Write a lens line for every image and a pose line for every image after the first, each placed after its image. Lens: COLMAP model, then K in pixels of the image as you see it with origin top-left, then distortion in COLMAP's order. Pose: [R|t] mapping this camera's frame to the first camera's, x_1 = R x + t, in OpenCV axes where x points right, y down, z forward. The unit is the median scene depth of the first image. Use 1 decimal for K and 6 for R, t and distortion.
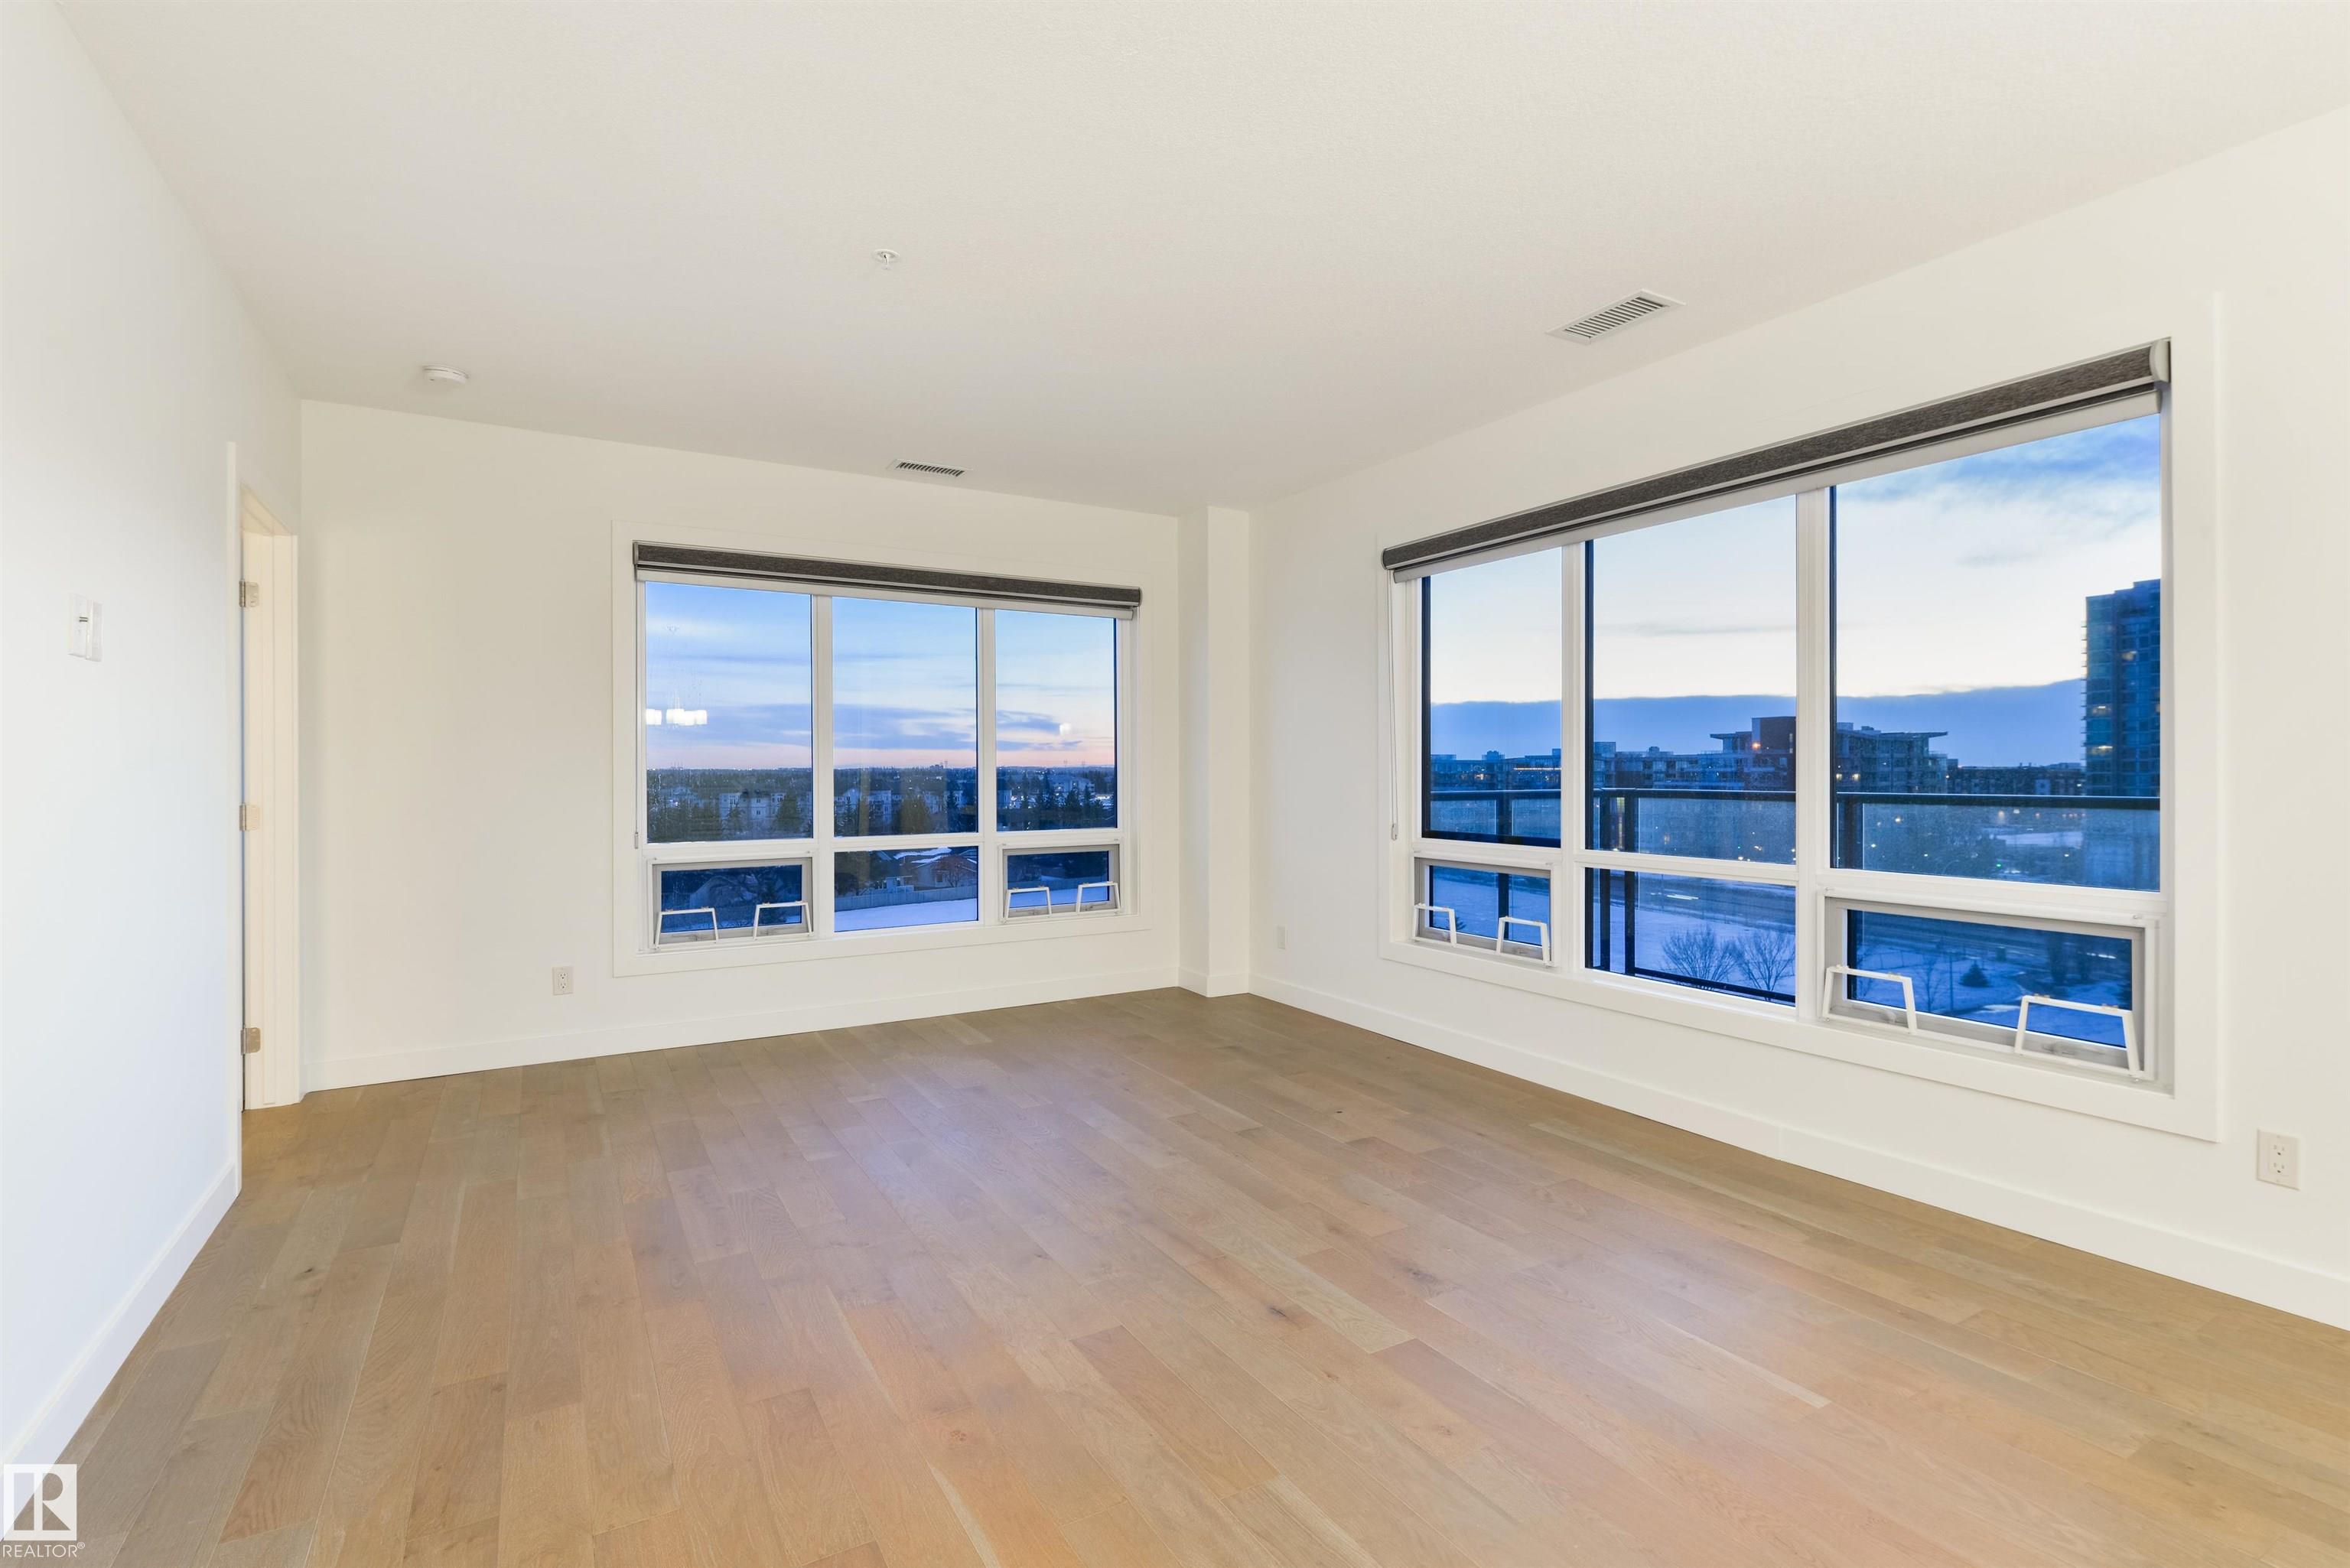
lens RADIAL K [[1109.6, 0, 1167.9], [0, 1109.6, 776.0], [0, 0, 1]] dist [0.004763, -0.000527]
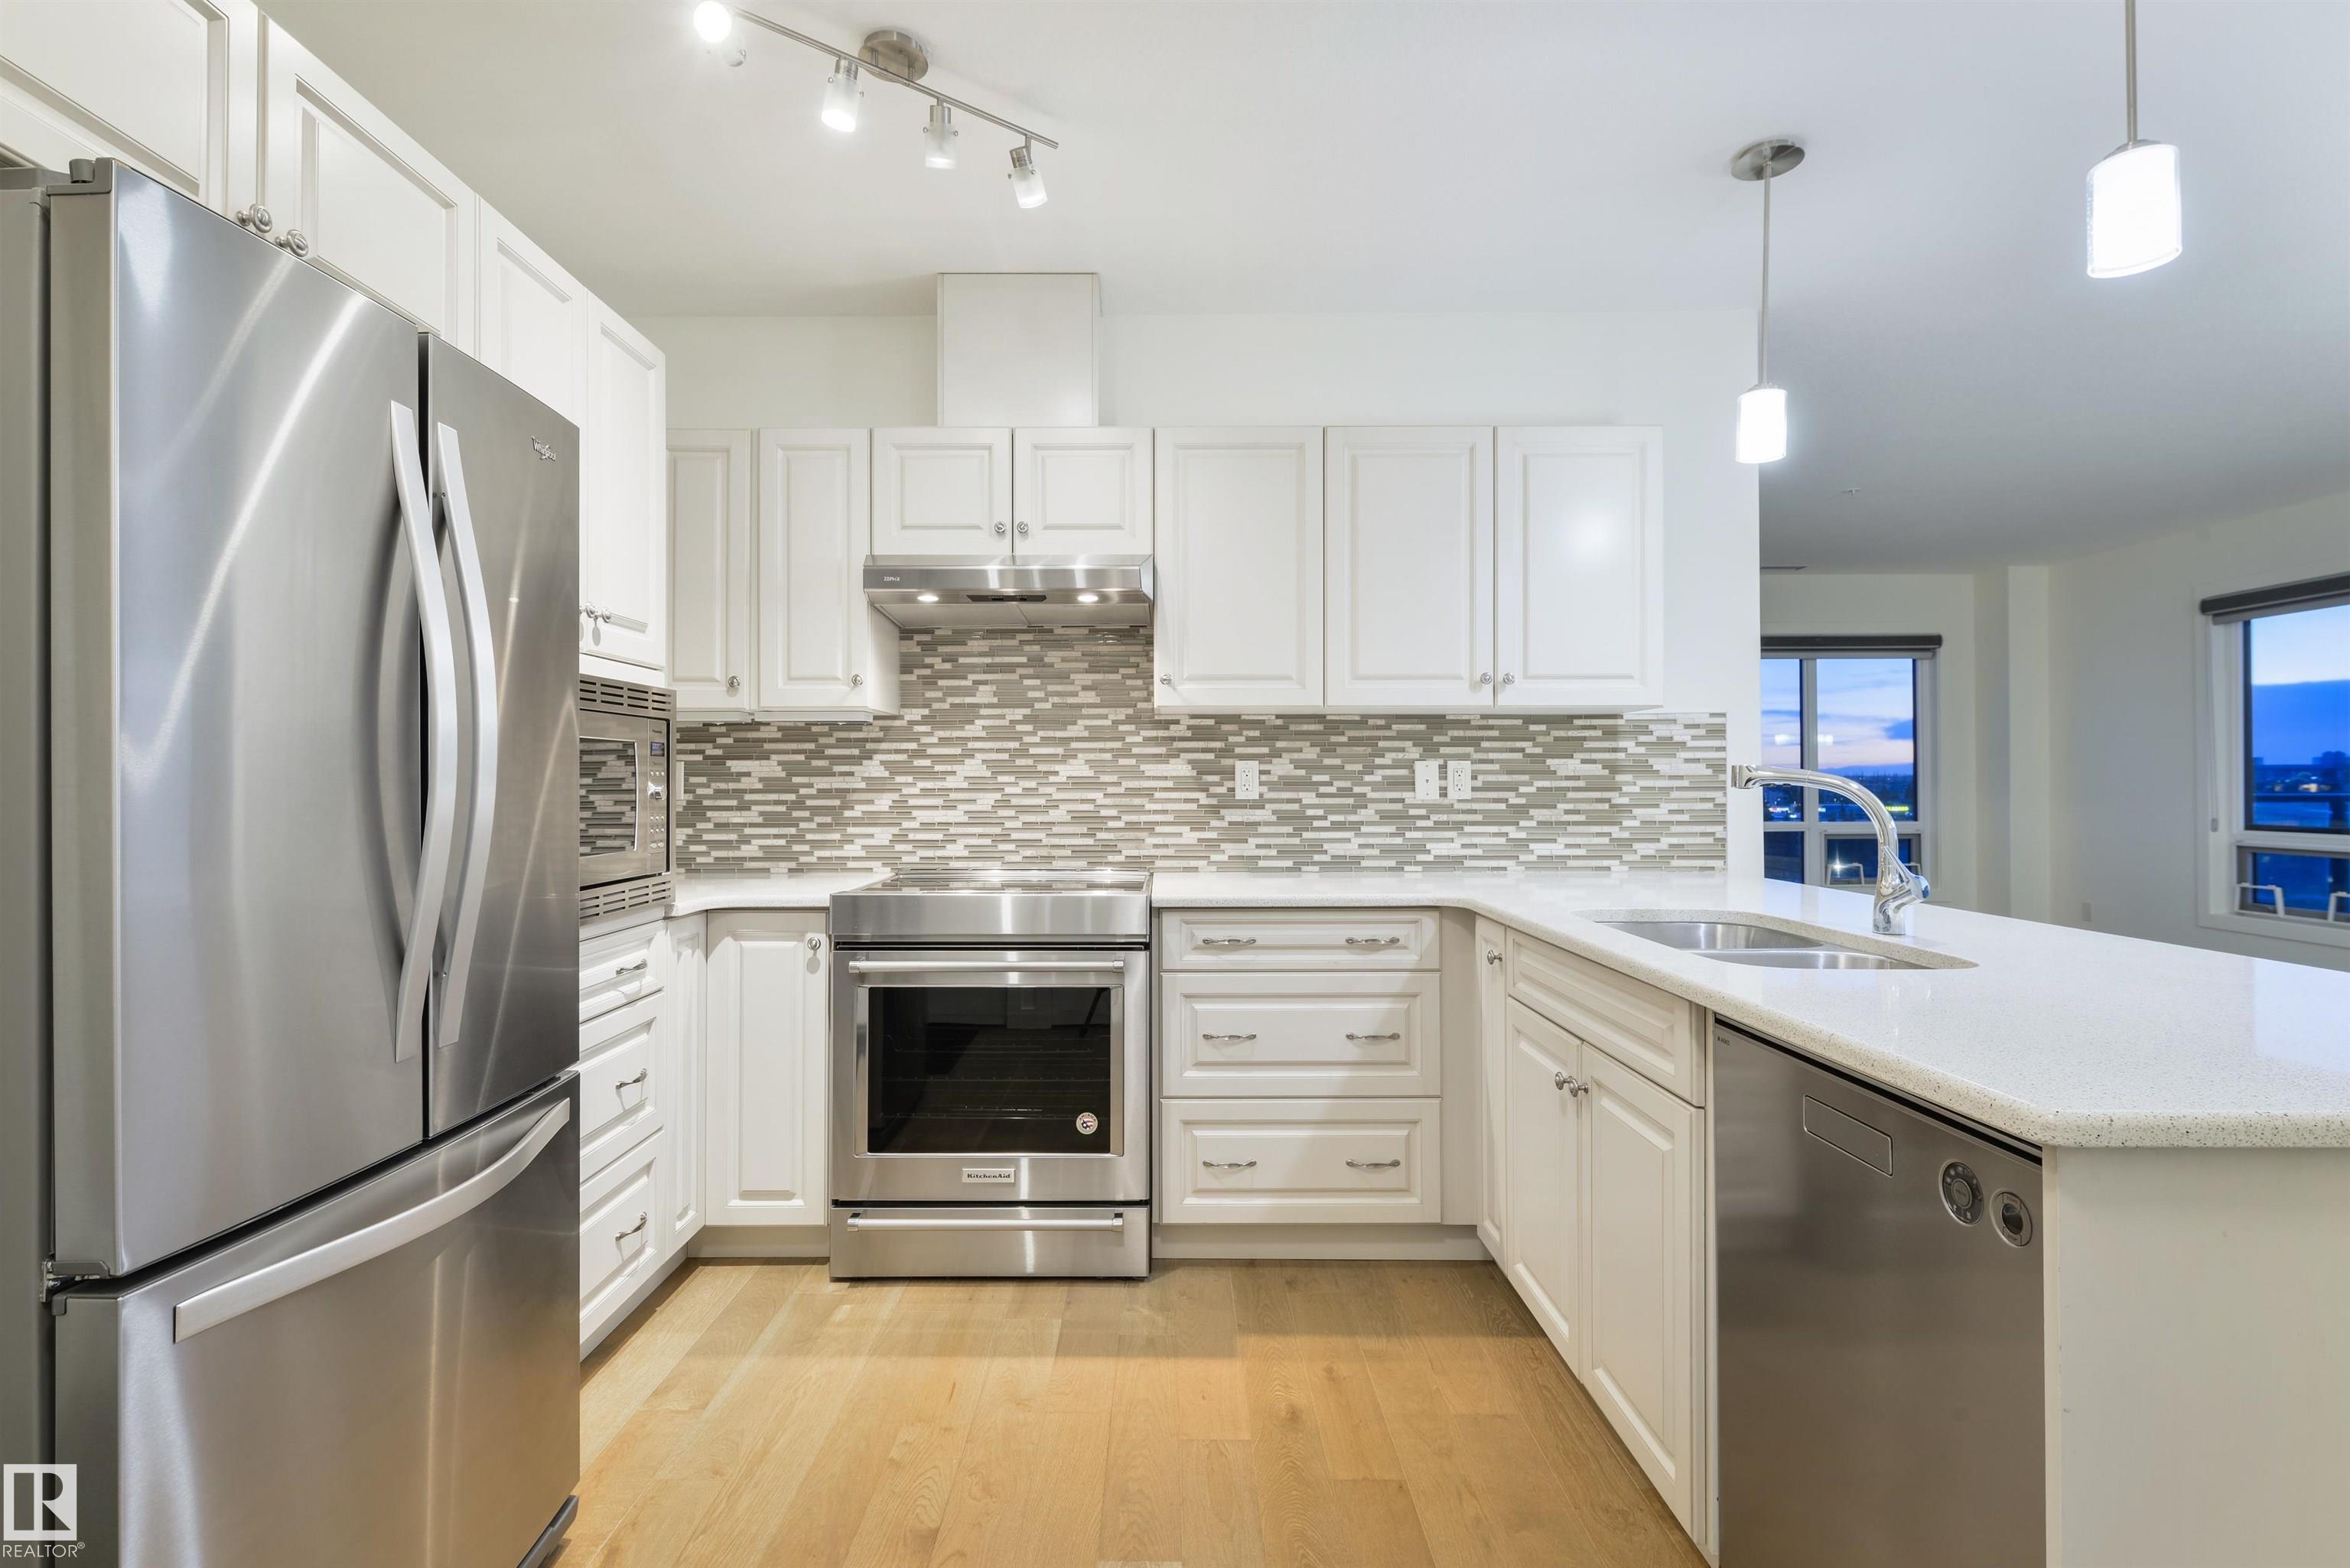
lens RADIAL K [[1109.6, 0, 1167.4], [0, 1109.6, 773.3], [0, 0, 1]] dist [0.004763, -0.000527]
pose [[0.866201, -0.003695, -0.499681, -0.191439], [-0.001395, 0.999951, -0.009814, 0.006215], [0.499693, 0.009198, 0.866154, -0.680280]]
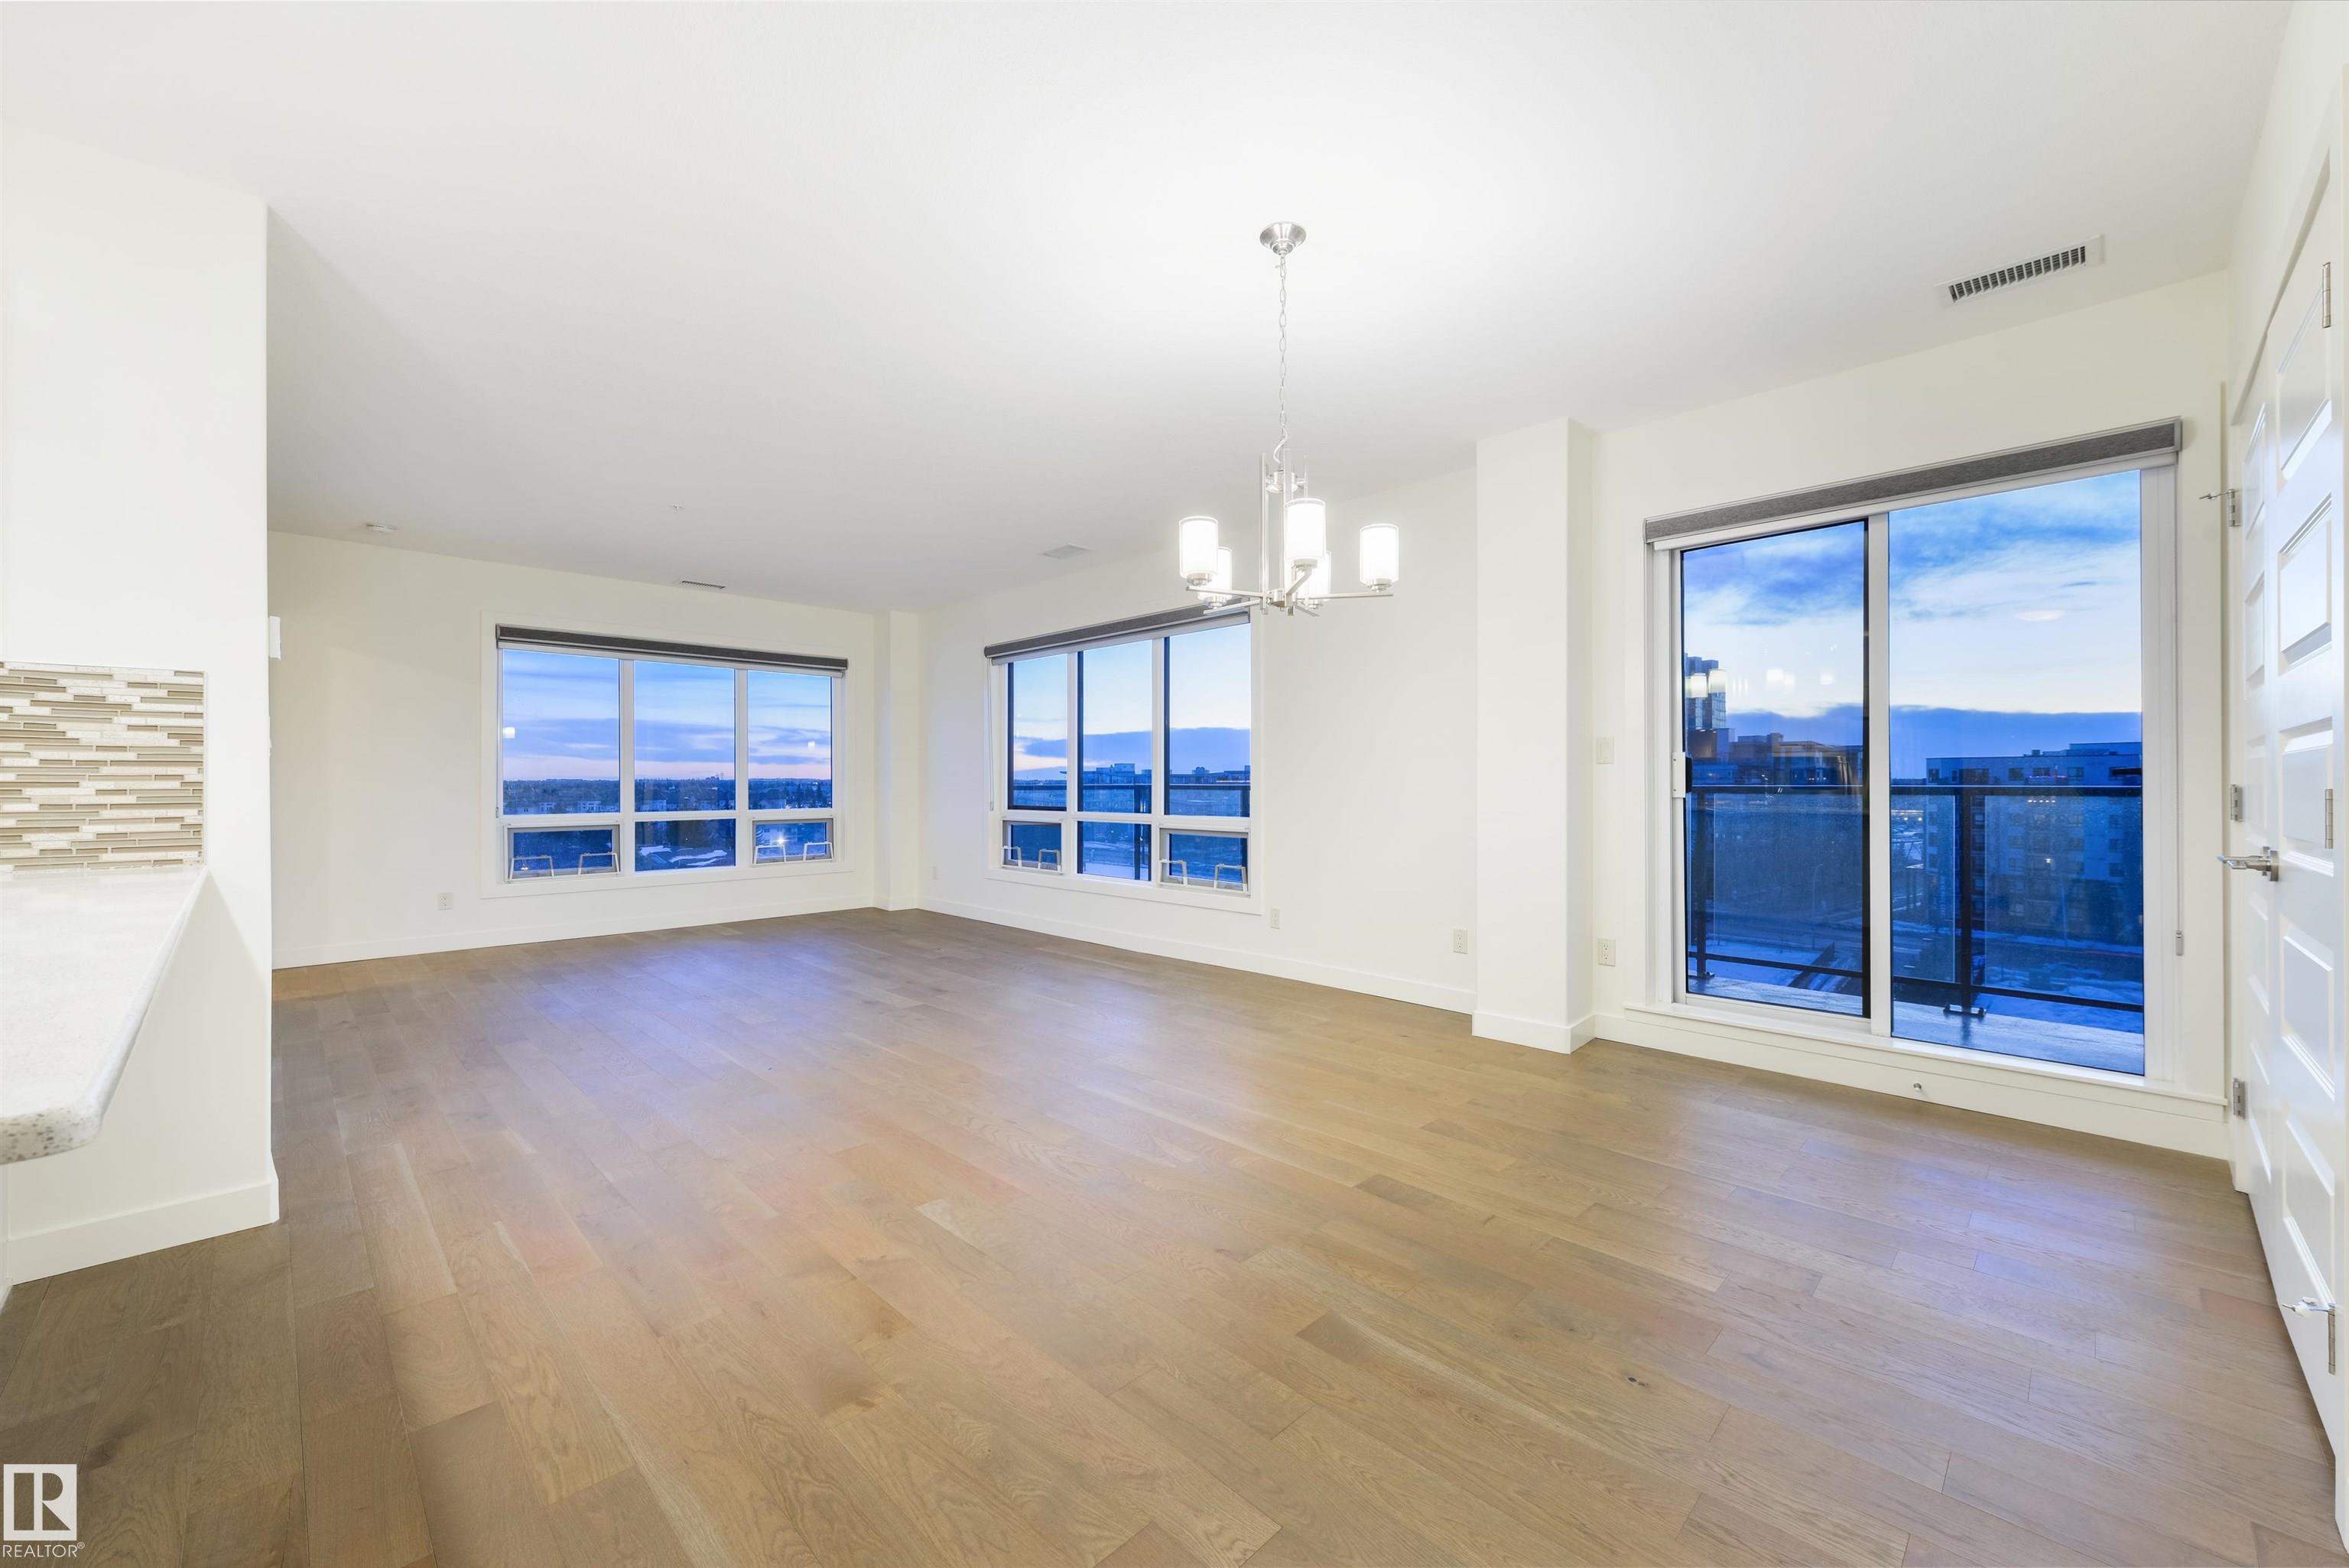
lens RADIAL K [[919.4, 0, 1195.0], [0, 919.4, 781.7], [0, 0, 1]] dist [-0.004040, -0.000414]
pose [[0.961531, 0.002229, 0.274686, 0.113293], [-0.000646, 0.999983, -0.005852, 0.019675], [-0.274694, 0.005450, 0.961516, -0.505706]]
